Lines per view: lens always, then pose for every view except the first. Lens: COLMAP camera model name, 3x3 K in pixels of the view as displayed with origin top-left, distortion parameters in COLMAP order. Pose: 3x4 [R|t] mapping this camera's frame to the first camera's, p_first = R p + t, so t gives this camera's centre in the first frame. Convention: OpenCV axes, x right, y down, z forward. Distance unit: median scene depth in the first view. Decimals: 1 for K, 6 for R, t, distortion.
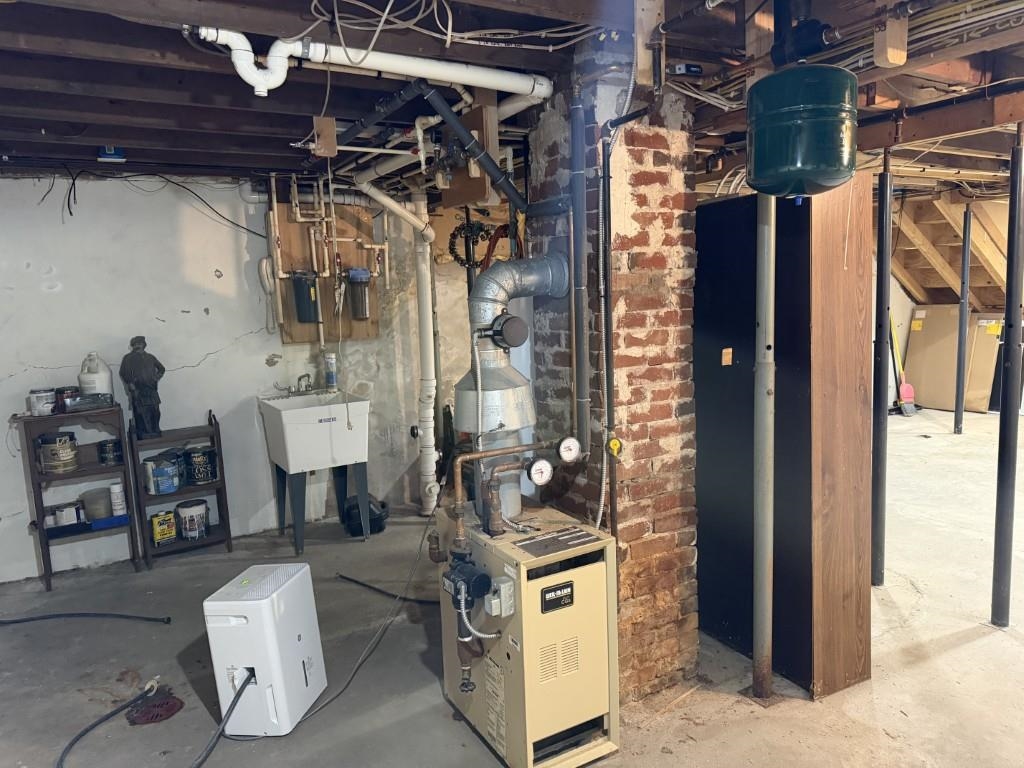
lens RADIAL K [[720.9, 0, 512.5], [0, 720.9, 383.3], [0, 0, 1]] dist [0.023930, -0.025234]
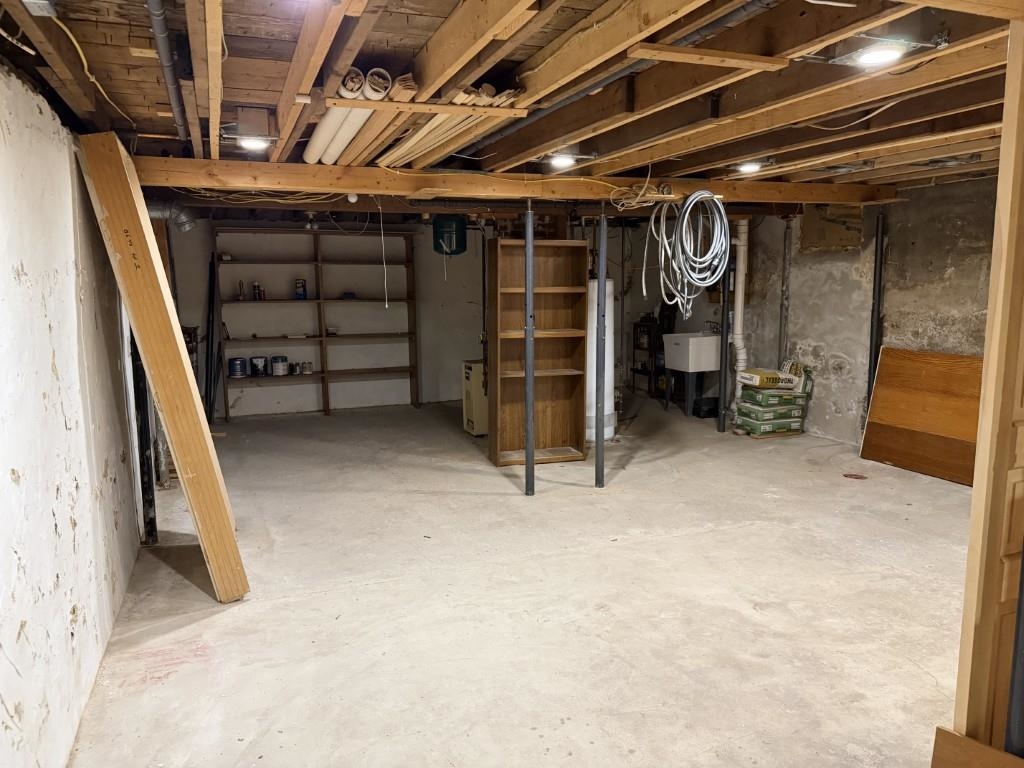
lens RADIAL K [[720.9, 0, 510.7], [0, 720.9, 385.1], [0, 0, 1]] dist [0.023930, -0.025234]
pose [[-0.164503, 0.181776, -0.969482, 1.399456], [-0.116022, 0.972484, 0.202026, -0.146058], [0.979529, 0.145715, -0.138886, 0.731122]]
